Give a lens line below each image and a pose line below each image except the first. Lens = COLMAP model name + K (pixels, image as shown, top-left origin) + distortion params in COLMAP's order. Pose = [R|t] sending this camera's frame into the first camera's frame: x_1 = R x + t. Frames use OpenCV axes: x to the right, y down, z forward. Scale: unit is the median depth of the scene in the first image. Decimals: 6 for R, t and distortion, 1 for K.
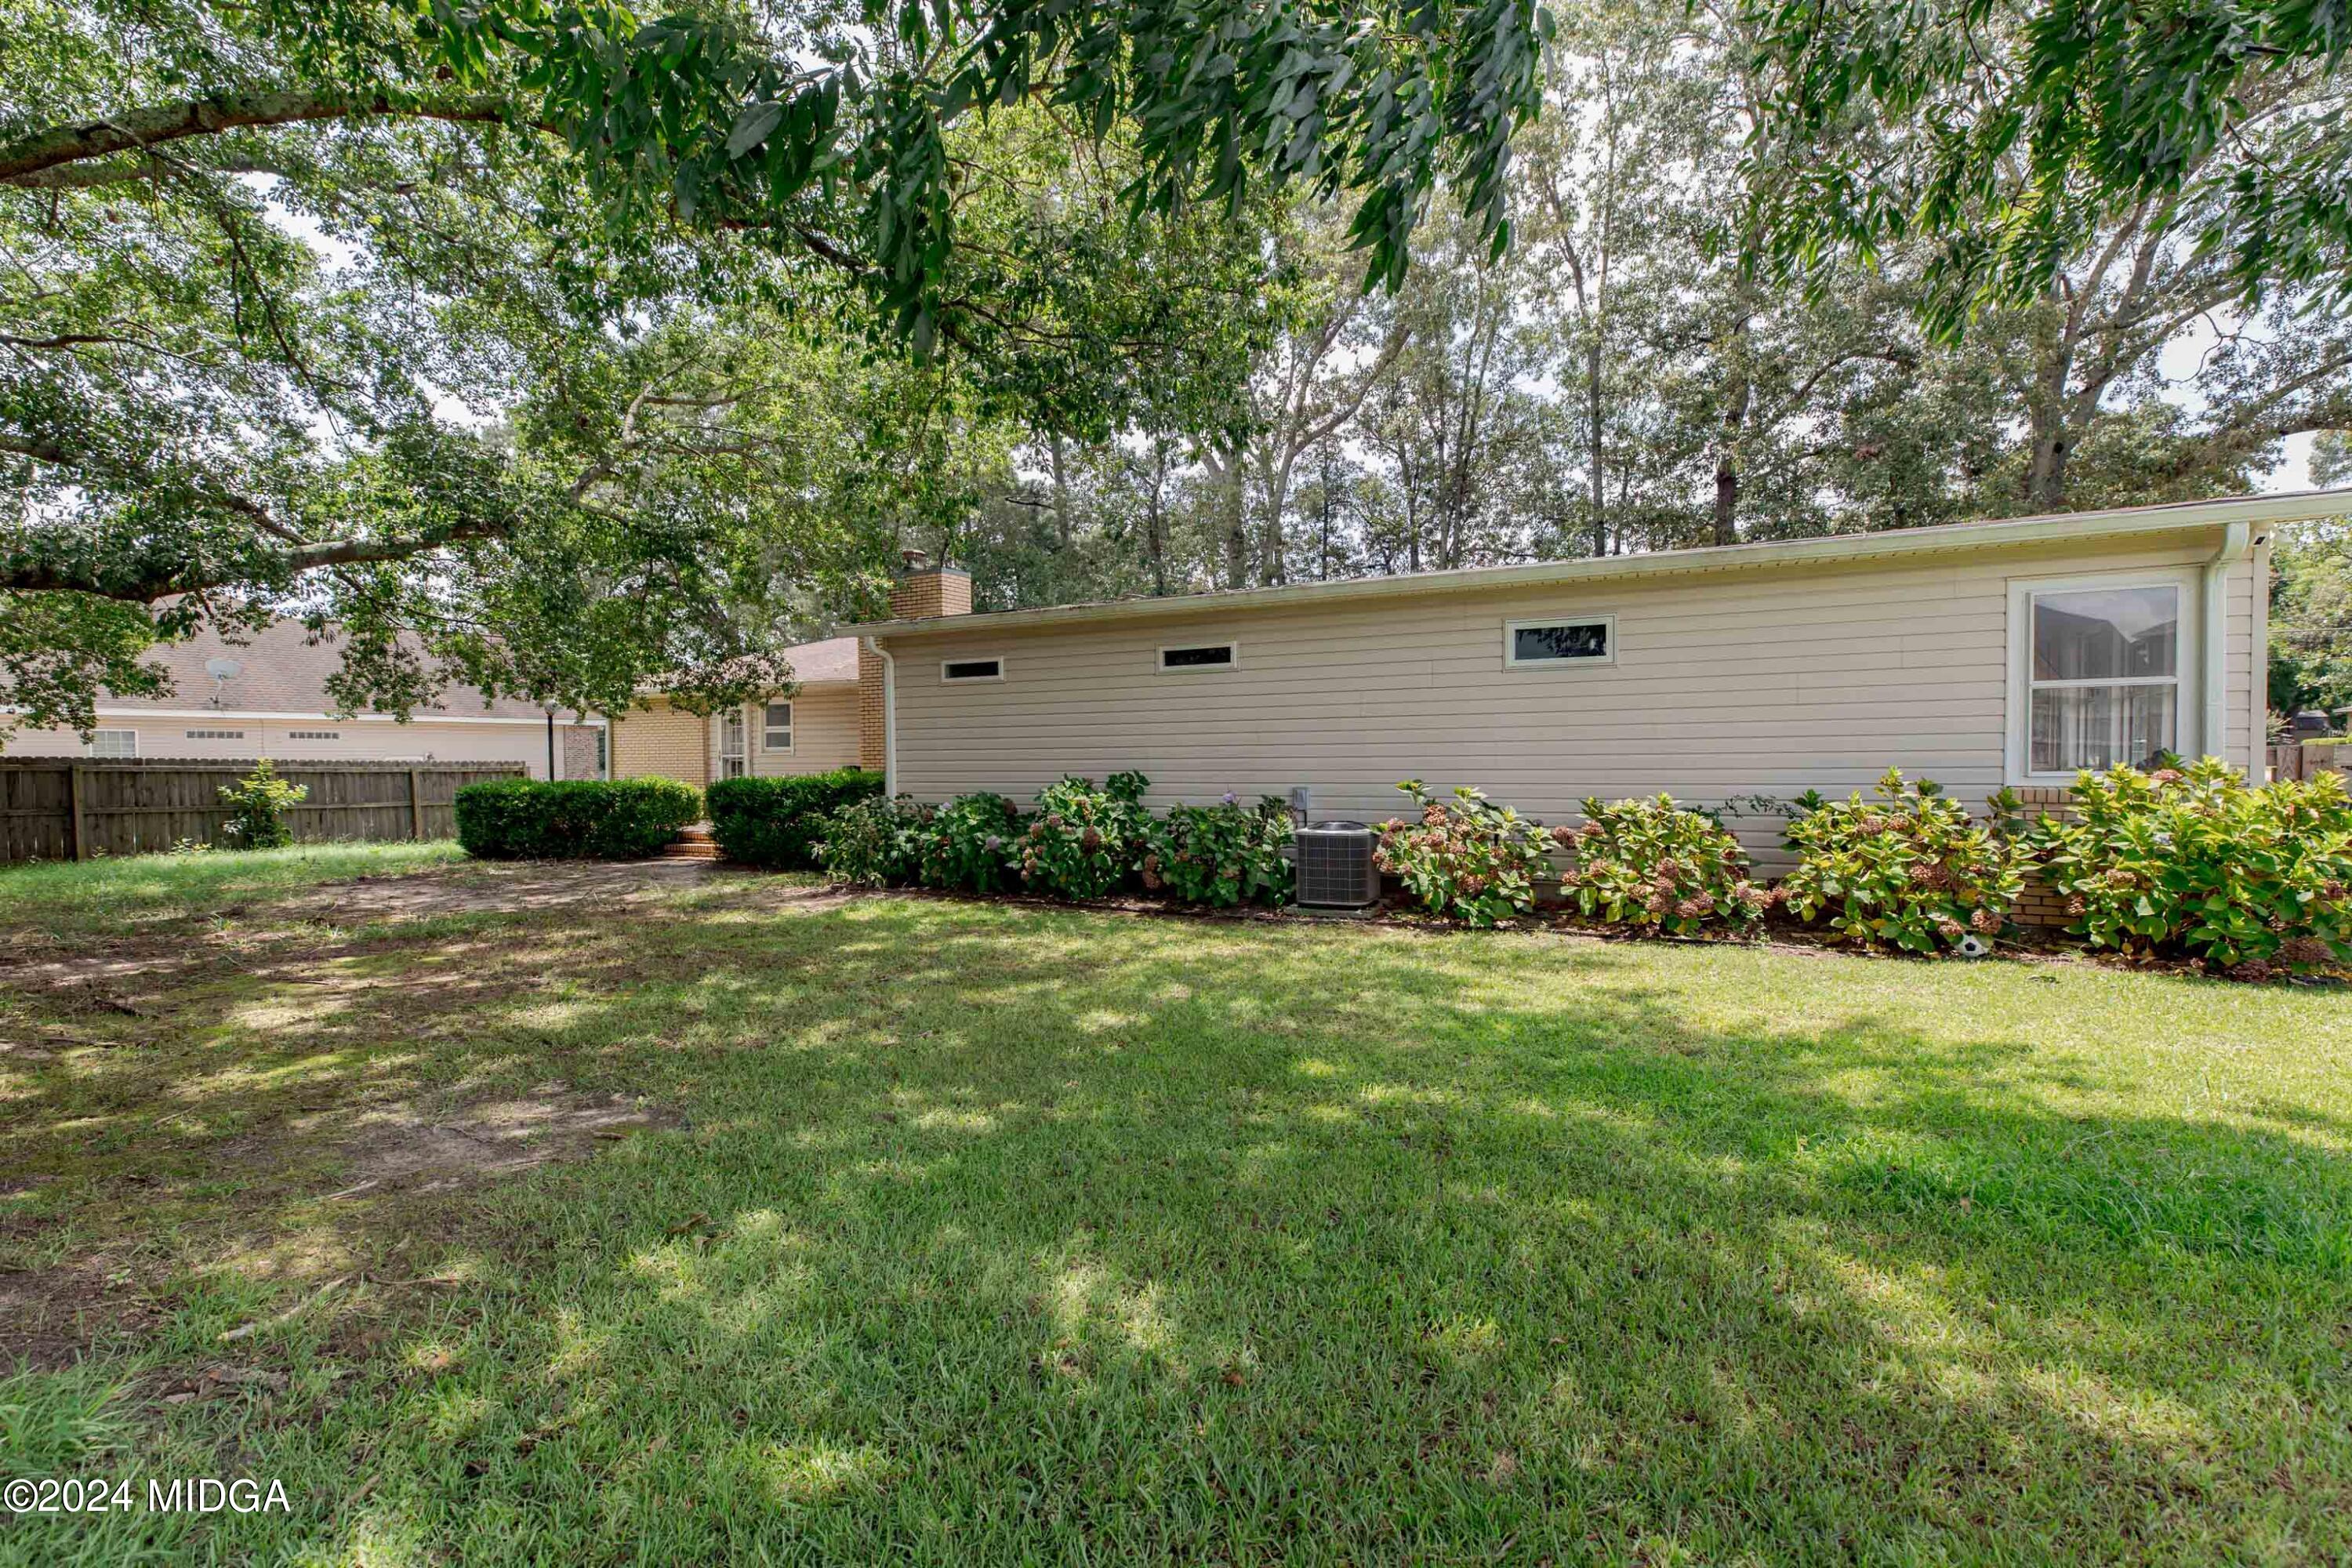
lens RADIAL K [[1072.3, 0, 1154.5], [0, 1072.3, 786.0], [0, 0, 1]] dist [0.000408, -0.000200]
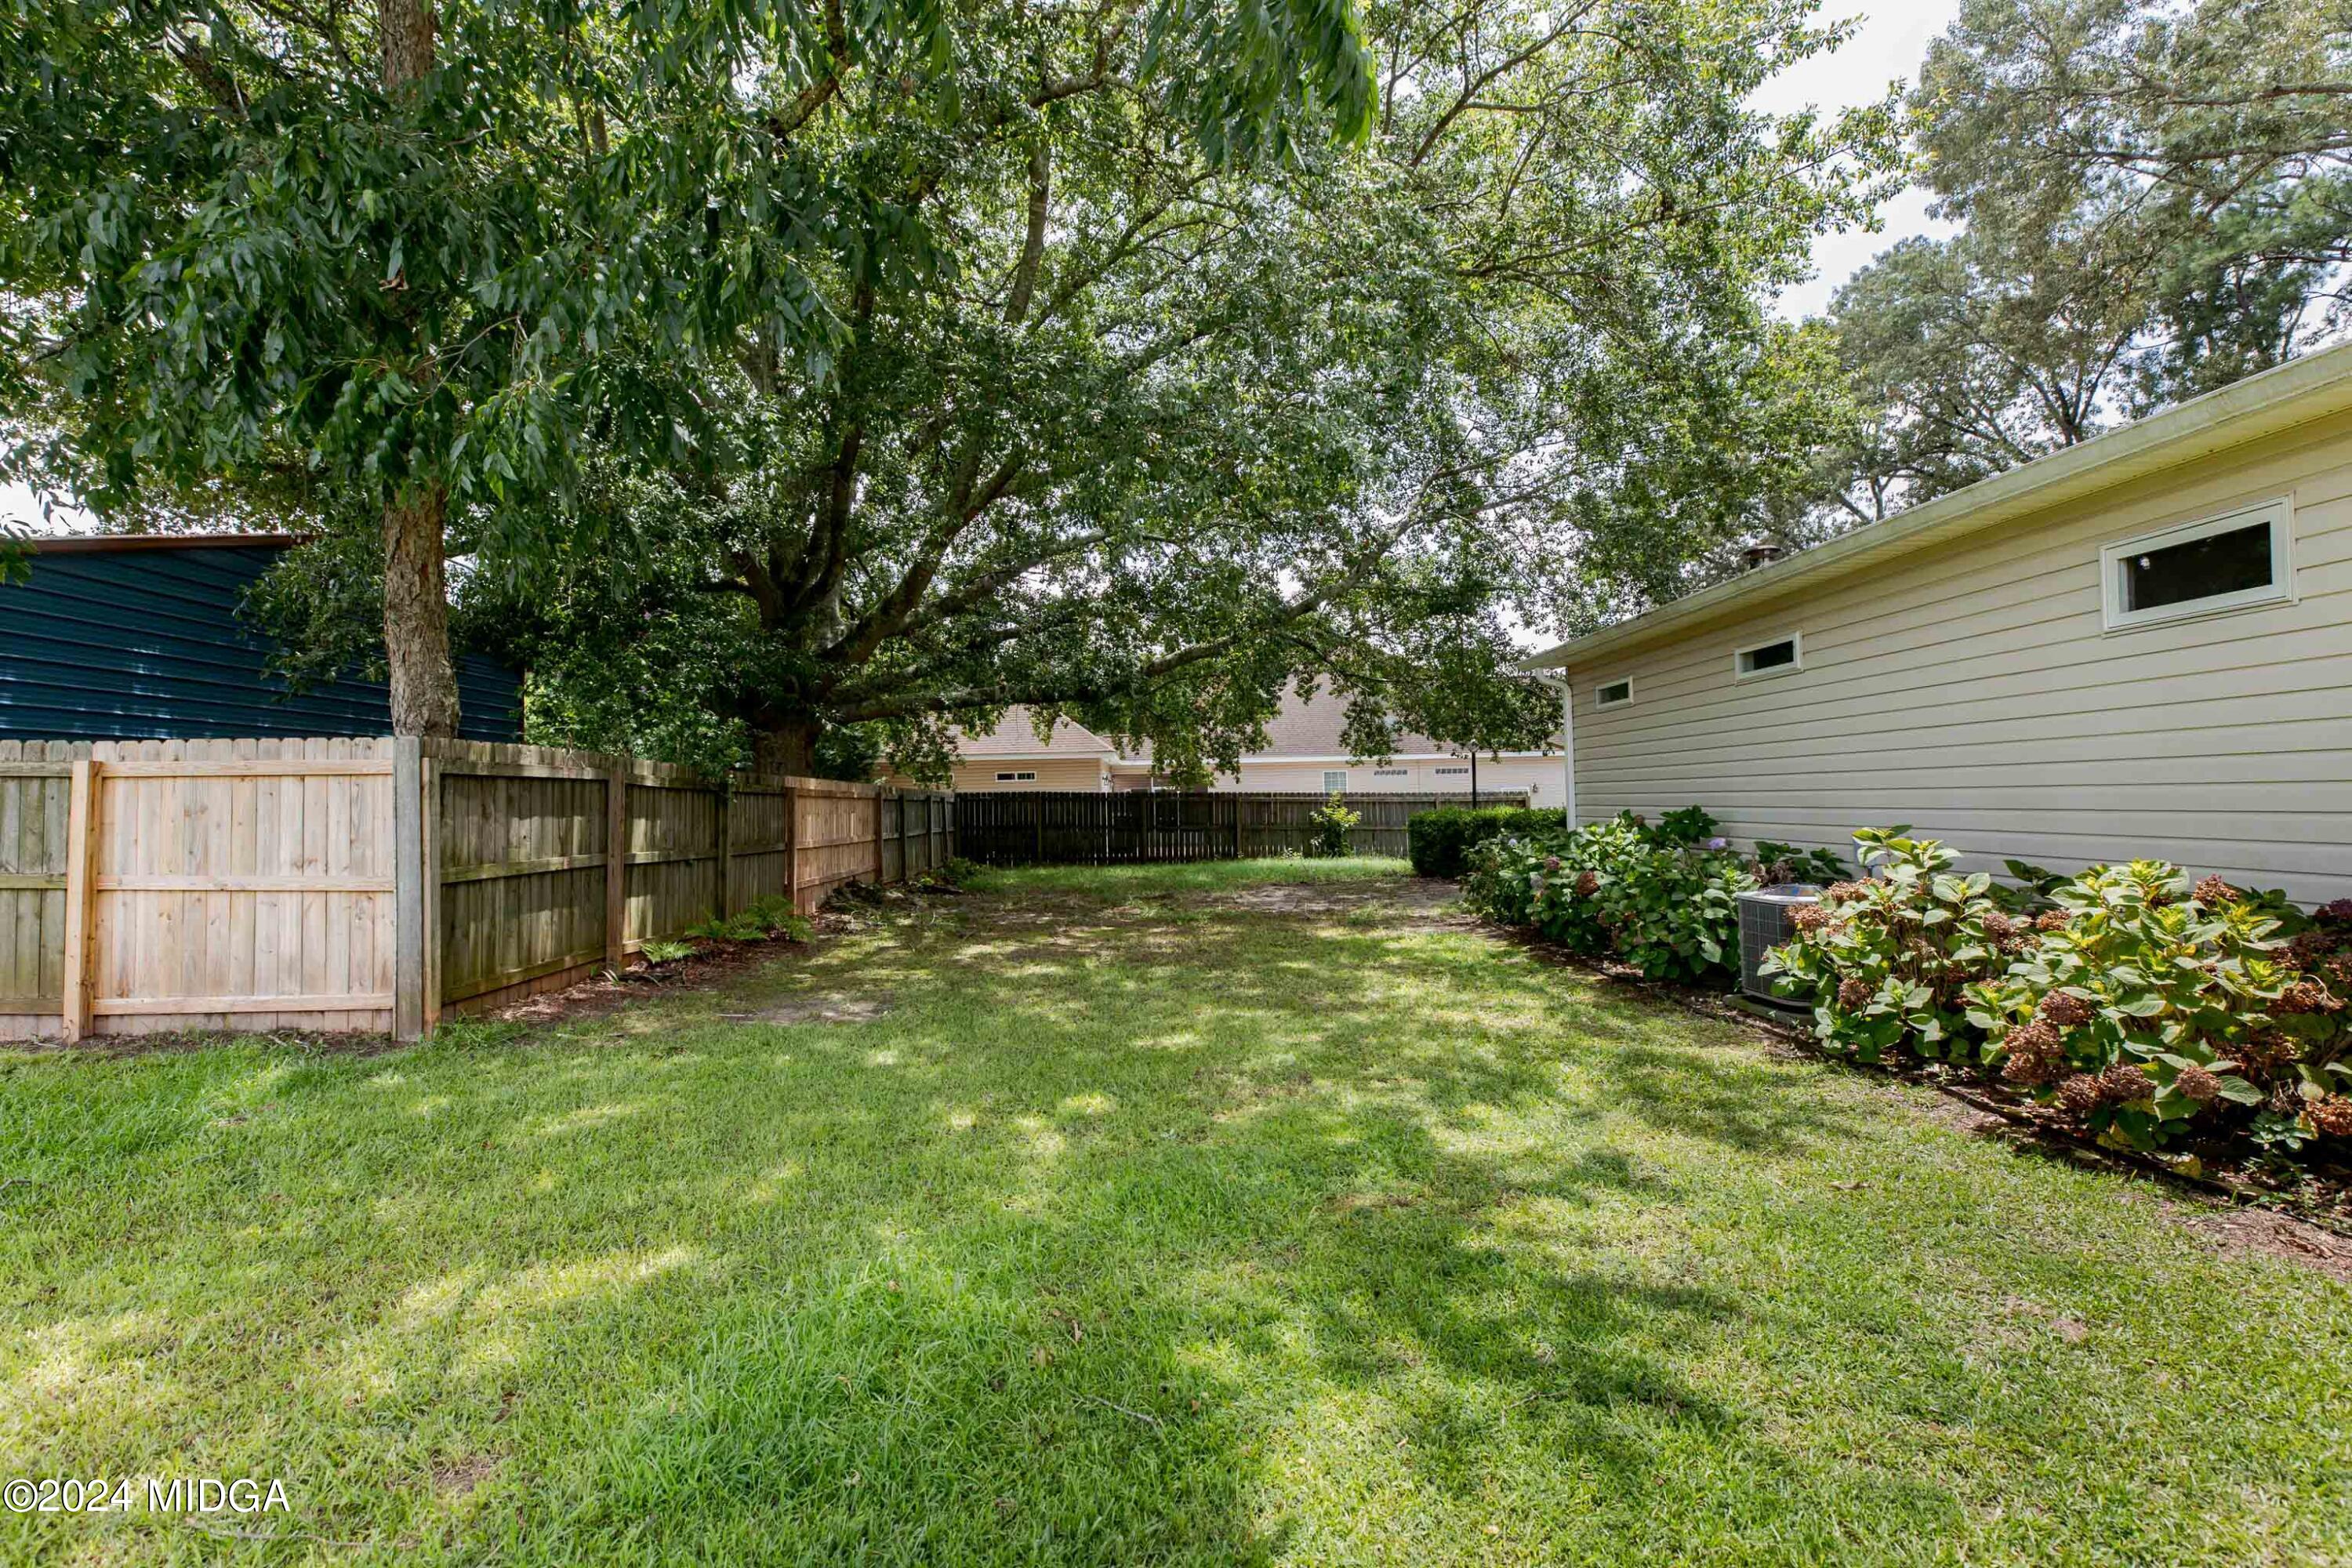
lens RADIAL K [[1072.3, 0, 1154.5], [0, 1072.3, 786.0], [0, 0, 1]] dist [0.000408, -0.000200]
pose [[0.498179, -0.008461, -0.867033, 0.367488], [-0.015369, 0.999709, -0.018586, -0.006260], [0.866938, 0.022585, 0.497904, 0.185643]]
